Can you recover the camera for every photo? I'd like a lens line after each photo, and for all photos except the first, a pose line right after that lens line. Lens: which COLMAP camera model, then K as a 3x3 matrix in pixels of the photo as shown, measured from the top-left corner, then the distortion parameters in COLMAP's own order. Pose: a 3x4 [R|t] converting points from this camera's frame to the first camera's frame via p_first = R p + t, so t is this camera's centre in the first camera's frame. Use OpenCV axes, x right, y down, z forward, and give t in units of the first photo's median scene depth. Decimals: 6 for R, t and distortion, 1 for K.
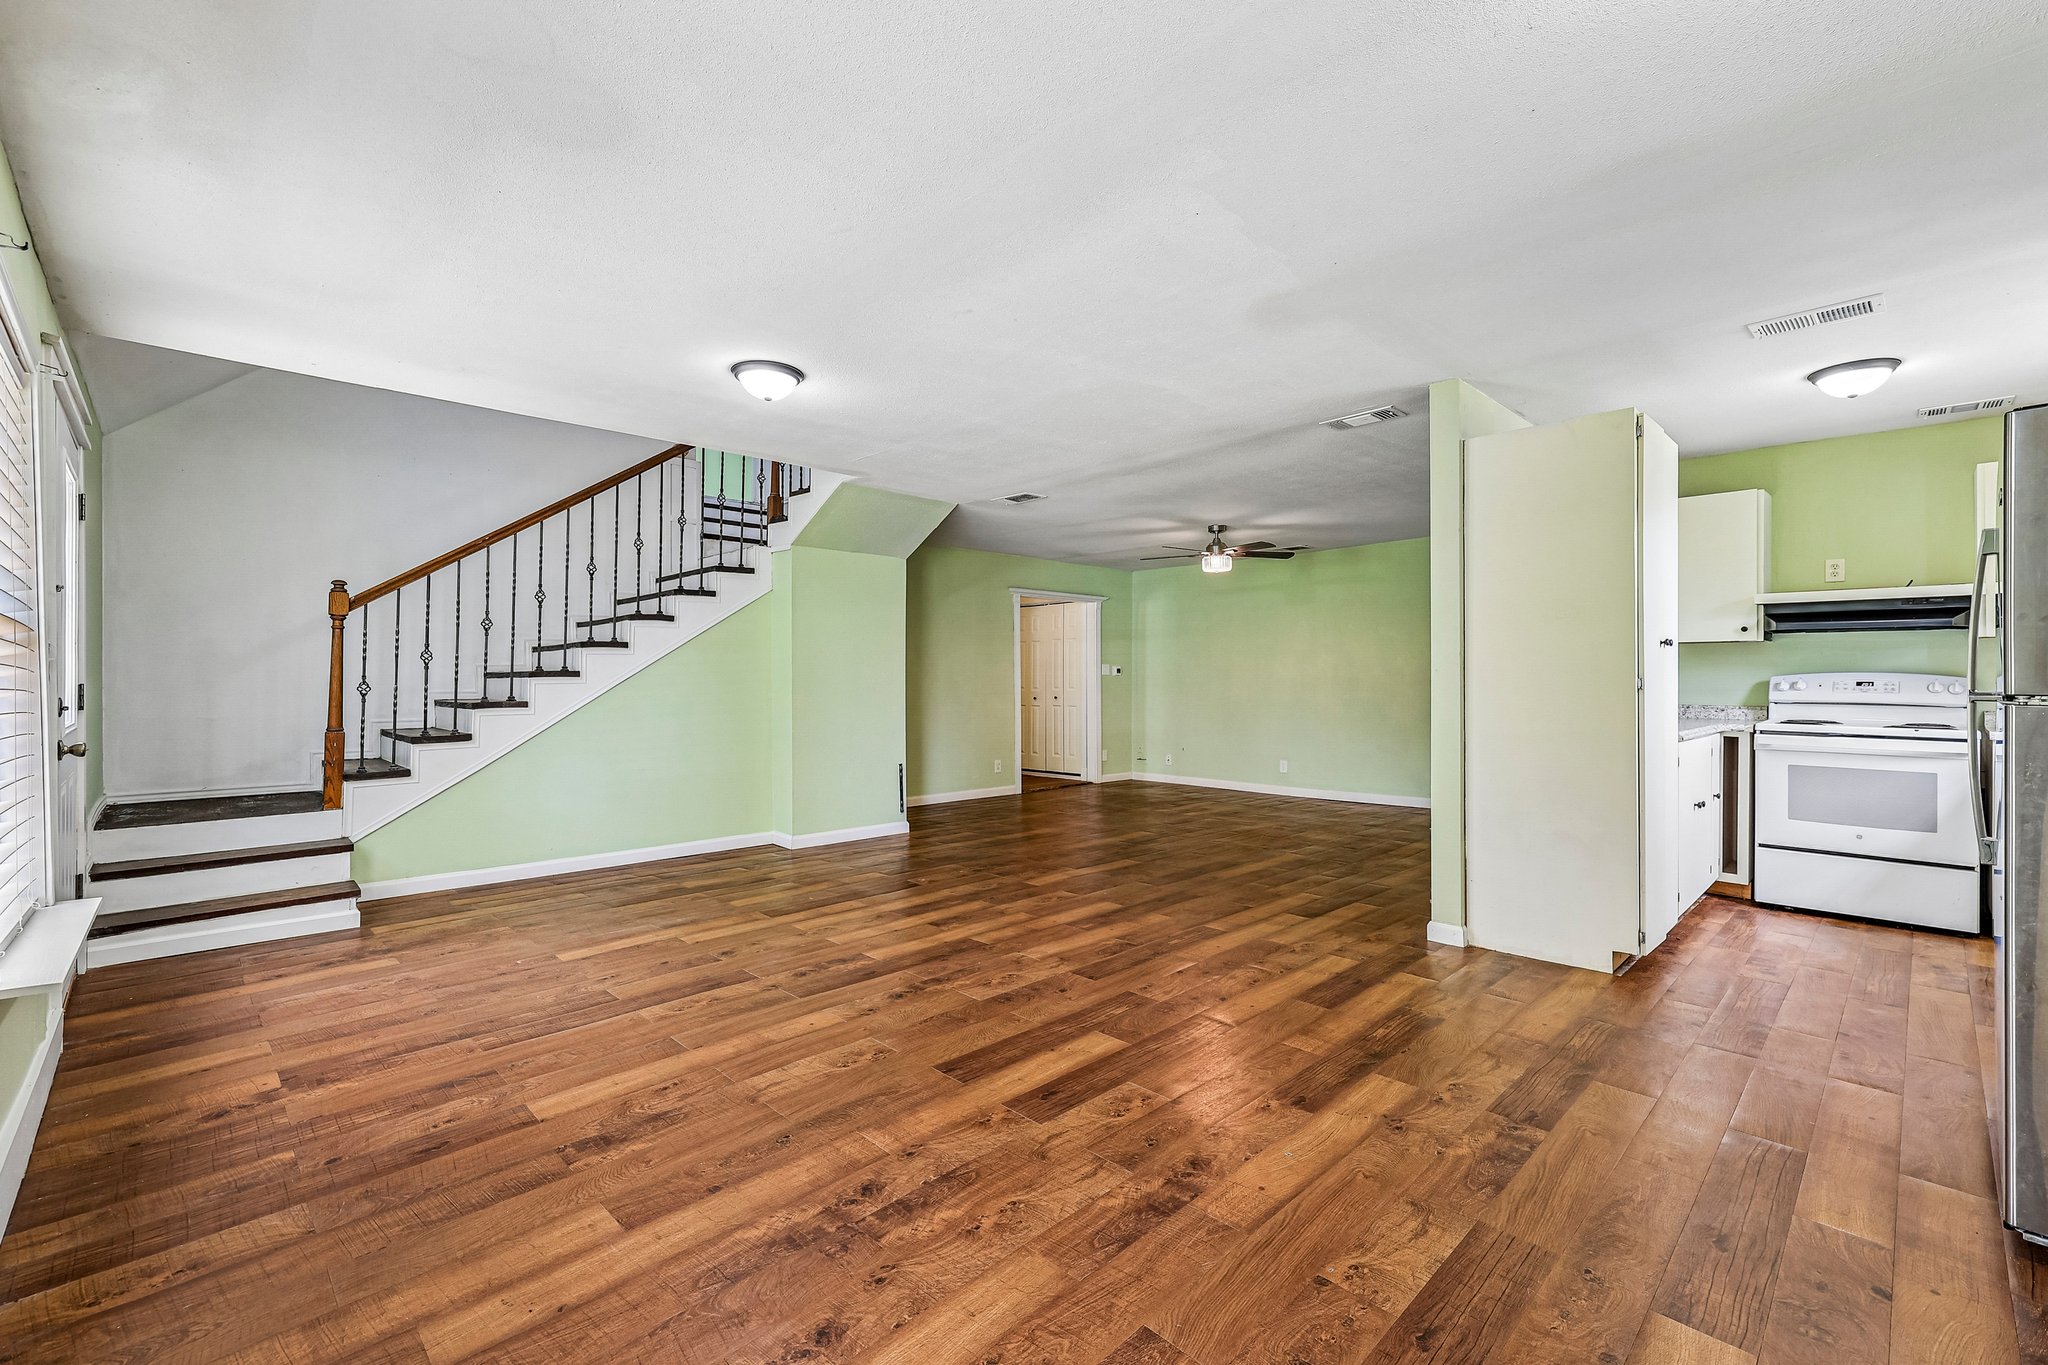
lens RADIAL K [[877.0, 0, 1012.4], [0, 877.0, 681.4], [0, 0, 1]] dist [0.013307, 0.000264]
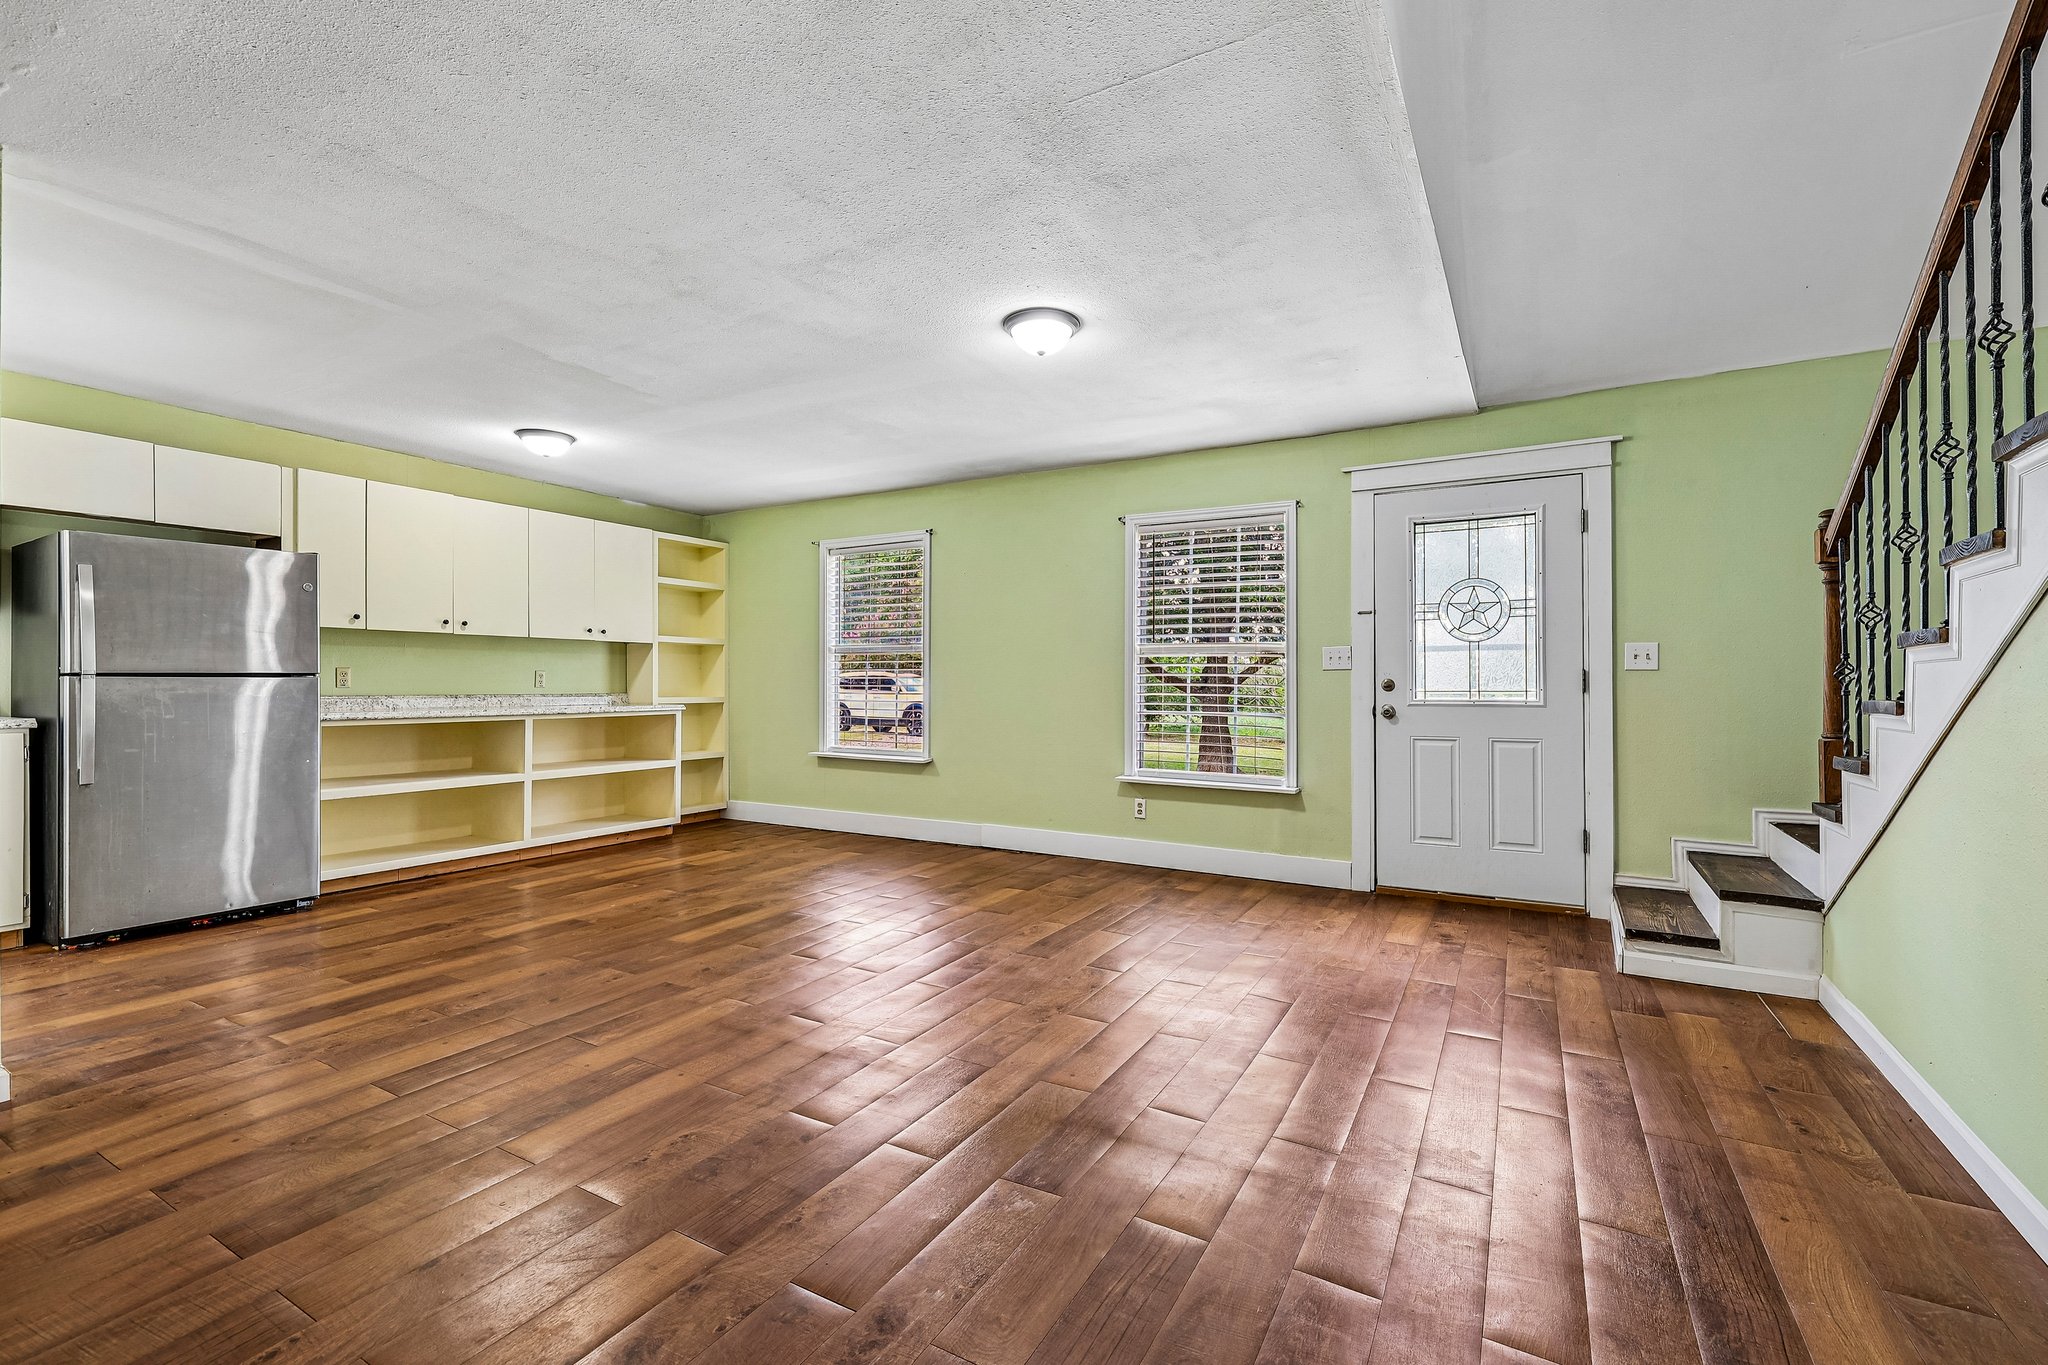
lens RADIAL K [[890.6, 0, 995.1], [0, 890.6, 682.6], [0, 0, 1]] dist [0.002603, -0.000087]
pose [[-0.968071, 0.003139, -0.250657, -0.005753], [0.002783, 0.999995, 0.001776, 0.016038], [0.250662, 0.001022, -0.968074, 1.439916]]
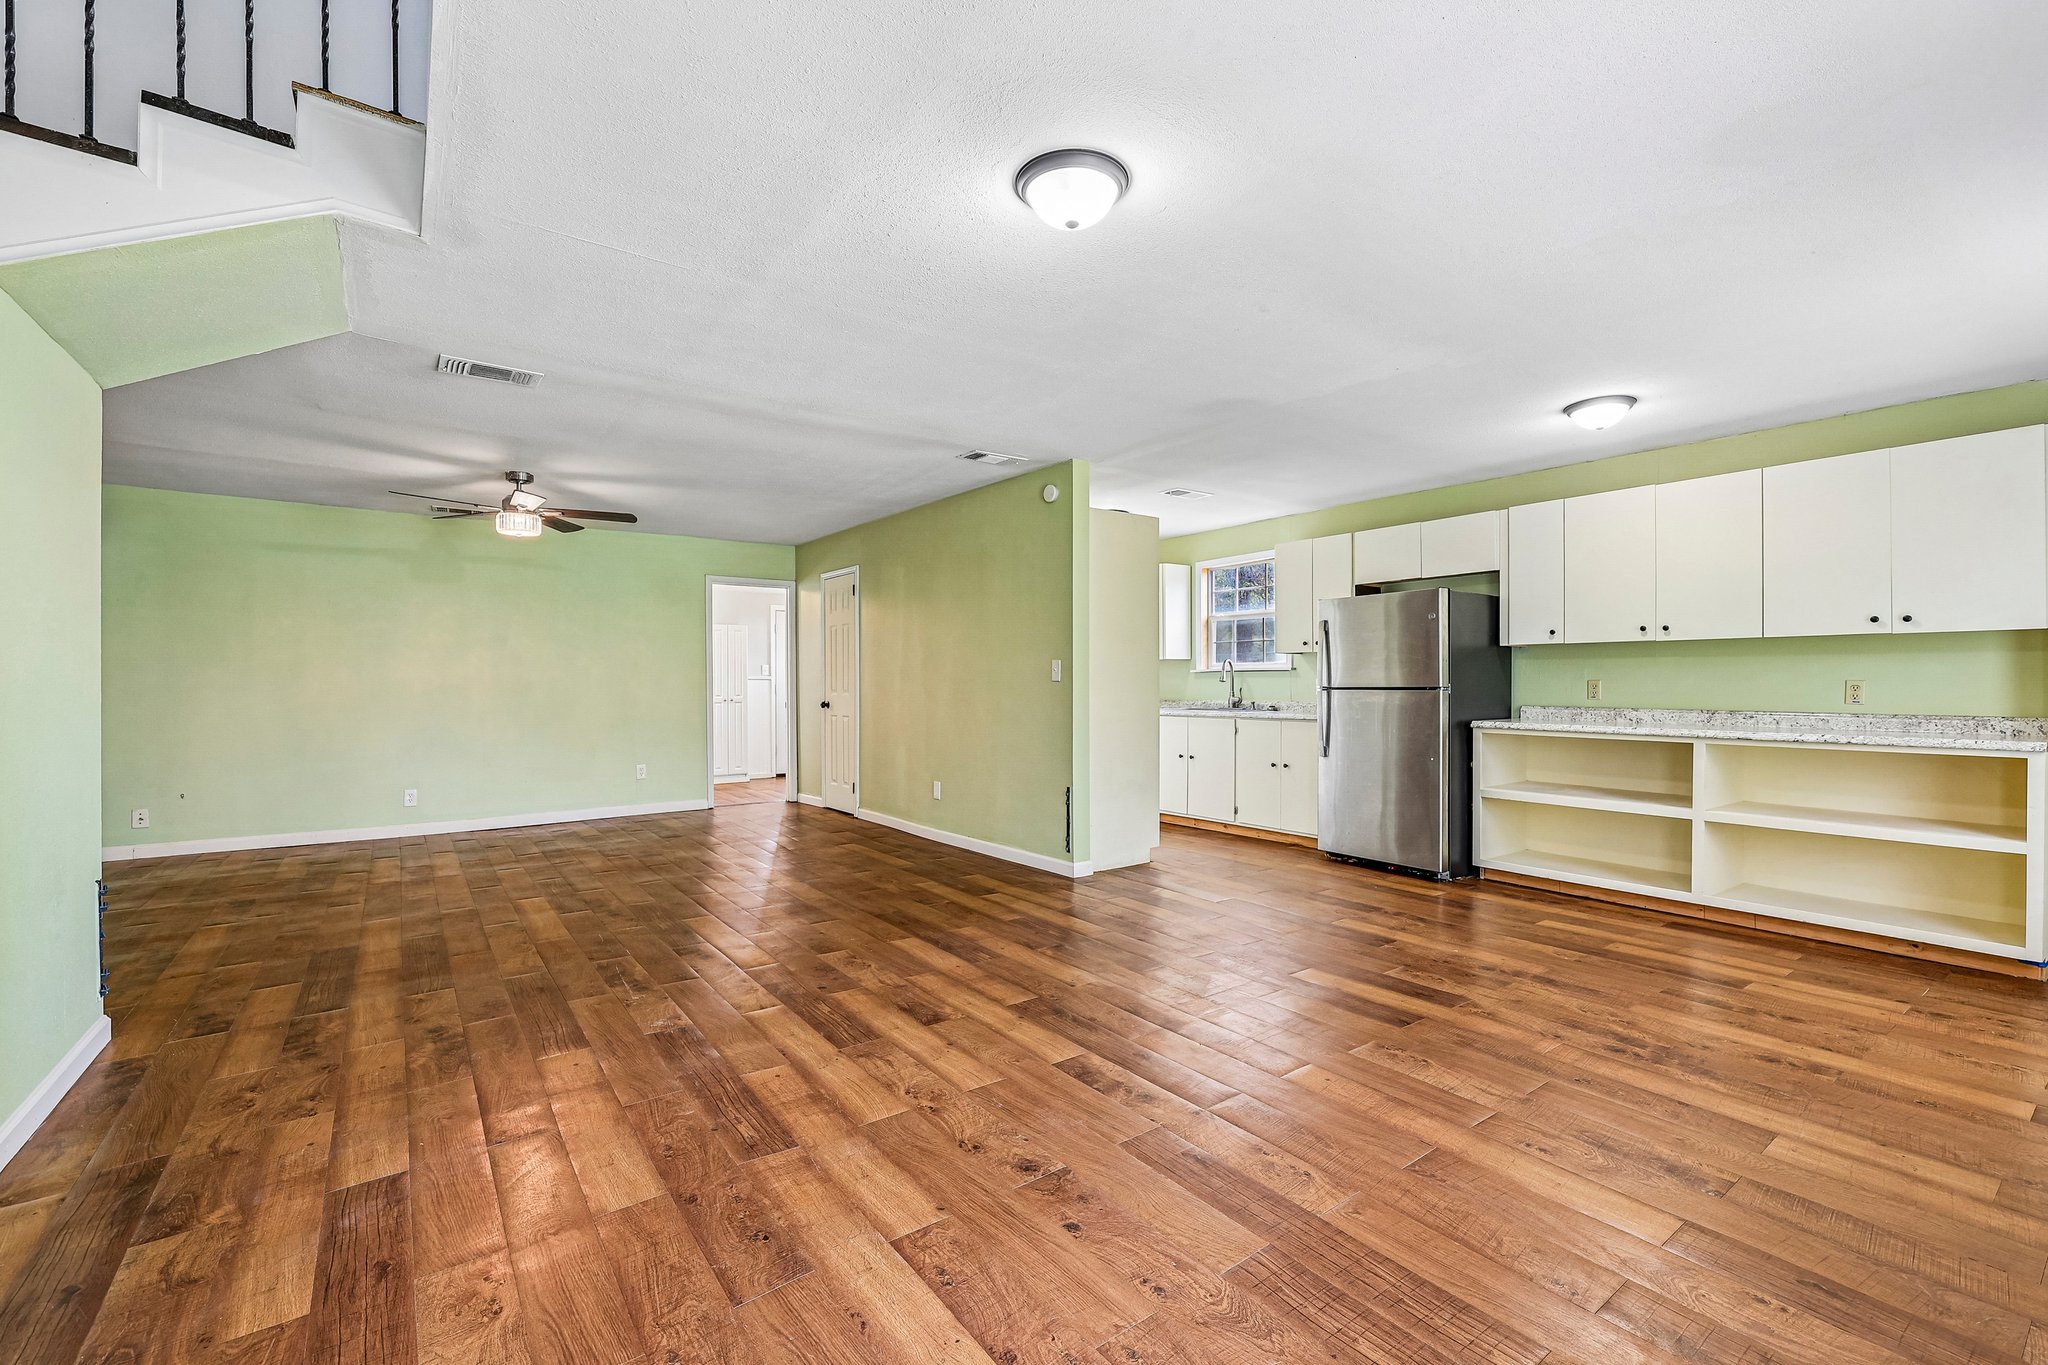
lens RADIAL K [[866.4, 0, 1052.6], [0, 866.4, 679.1], [0, 0, 1]] dist [0.001297, -0.000332]
pose [[0.122454, 0.008340, 0.992439, -0.683519], [0.000336, 0.999964, -0.008445, 0.005275], [-0.992474, 0.001368, 0.122447, 0.723104]]
